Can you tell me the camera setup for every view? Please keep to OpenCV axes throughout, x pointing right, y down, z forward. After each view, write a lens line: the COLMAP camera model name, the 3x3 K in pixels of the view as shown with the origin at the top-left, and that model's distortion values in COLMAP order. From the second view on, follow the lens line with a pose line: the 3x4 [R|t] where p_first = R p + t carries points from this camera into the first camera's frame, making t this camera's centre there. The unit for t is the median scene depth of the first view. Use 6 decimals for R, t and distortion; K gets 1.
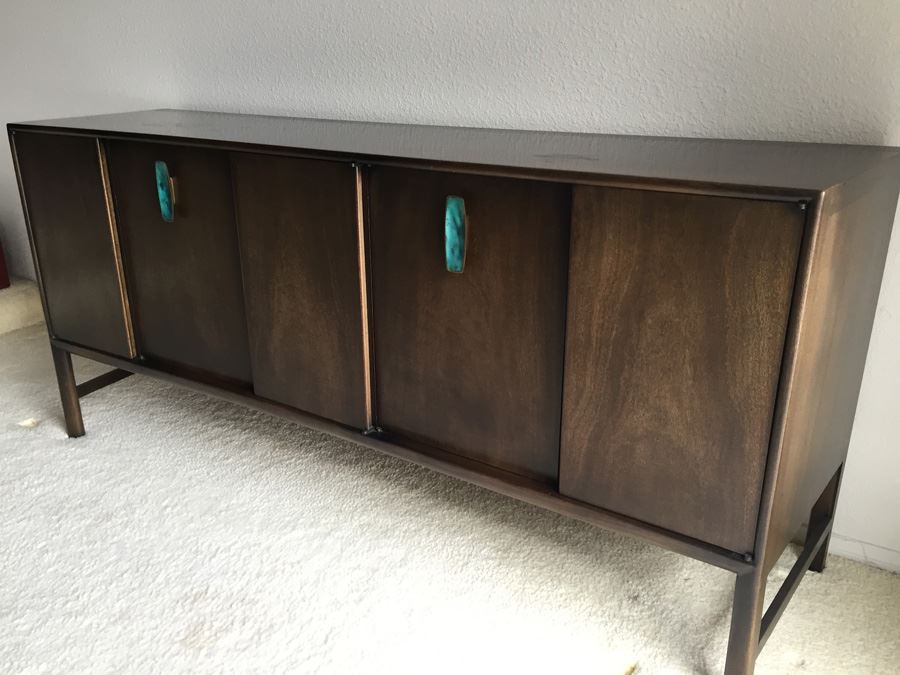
lens RADIAL K [[776.3, 0, 447.0], [0, 776.3, 334.0], [0, 0, 1]] dist [0.099349, -0.137020]
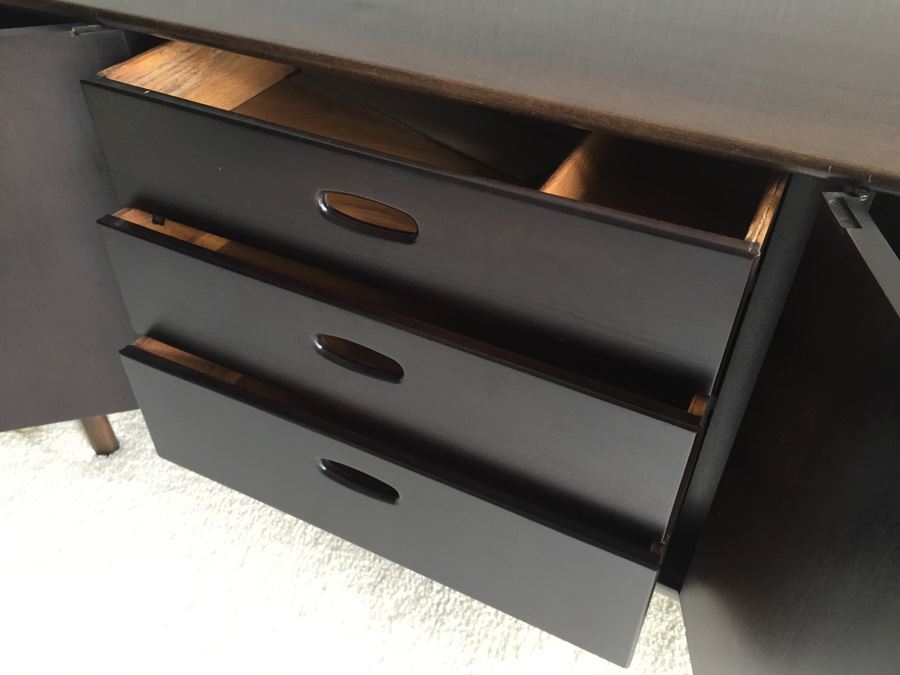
lens RADIAL K [[776.3, 0, 454.6], [0, 776.3, 331.8], [0, 0, 1]] dist [0.099349, -0.137020]
pose [[0.994750, -0.064339, 0.079575, -0.328513], [0.032006, 0.934222, 0.355253, -0.277440], [-0.097198, -0.350842, 0.931377, 0.567481]]
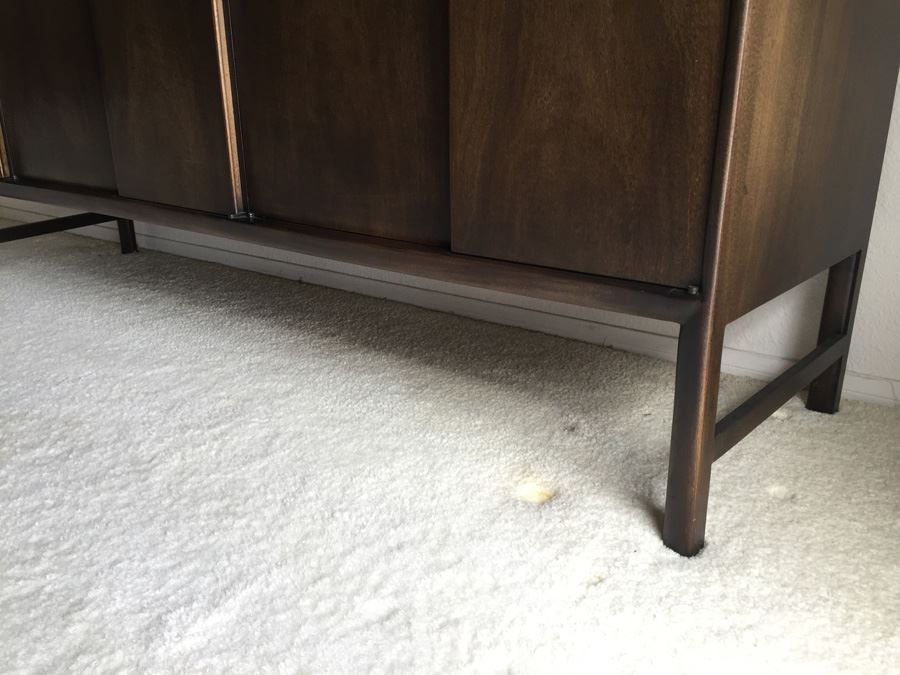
lens RADIAL K [[776.3, 0, 446.1], [0, 776.3, 333.7], [0, 0, 1]] dist [0.099349, -0.137020]
pose [[0.997740, 0.018238, -0.064667, 0.166728], [-0.019422, 0.999654, -0.017734, 0.262095], [0.064321, 0.018950, 0.997749, 0.246398]]
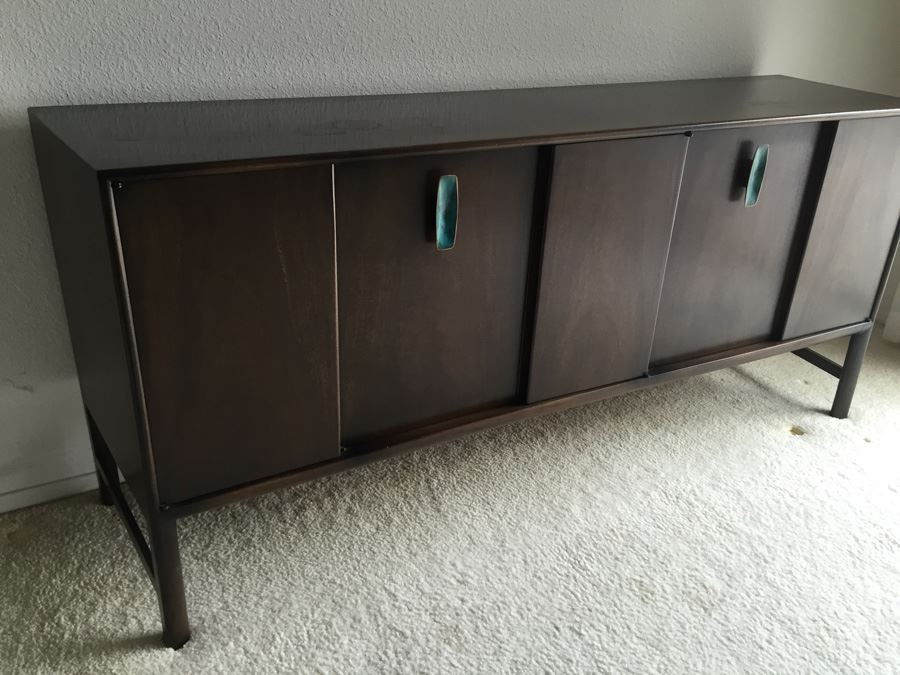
lens RADIAL K [[776.3, 0, 454.9], [0, 776.3, 333.3], [0, 0, 1]] dist [0.099349, -0.137020]
pose [[0.469698, -0.356421, 0.807681, -1.155491], [0.265385, 0.929569, 0.255877, -0.299641], [-0.841994, 0.094162, 0.531205, 0.657255]]
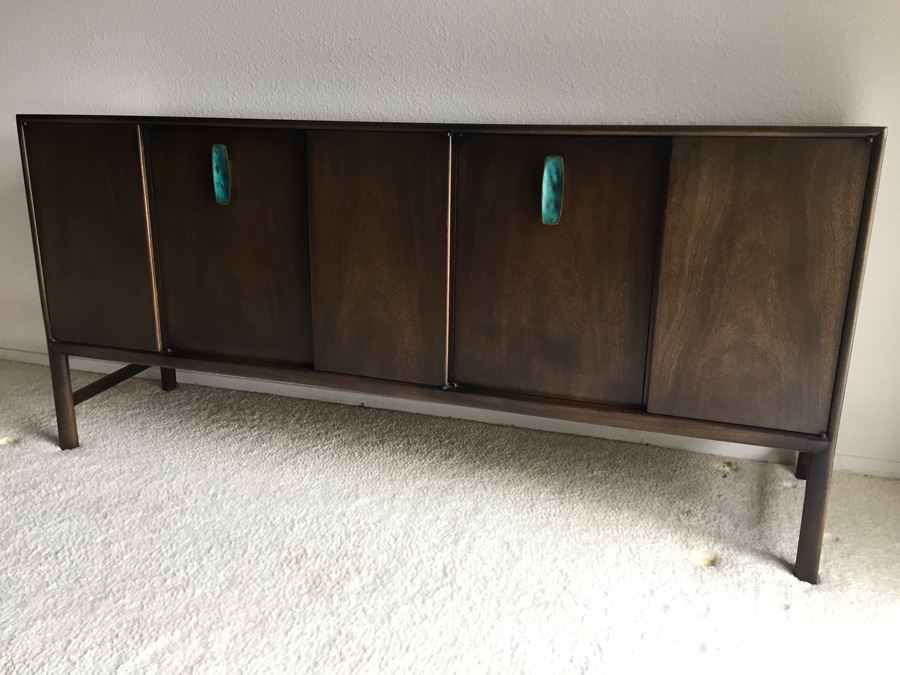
lens RADIAL K [[776.3, 0, 448.2], [0, 776.3, 334.5], [0, 0, 1]] dist [0.099349, -0.137020]
pose [[0.967947, -0.050343, 0.246059, -0.374605], [0.069528, 0.995127, -0.069908, 0.133518], [-0.241341, 0.084776, 0.966730, -0.050686]]
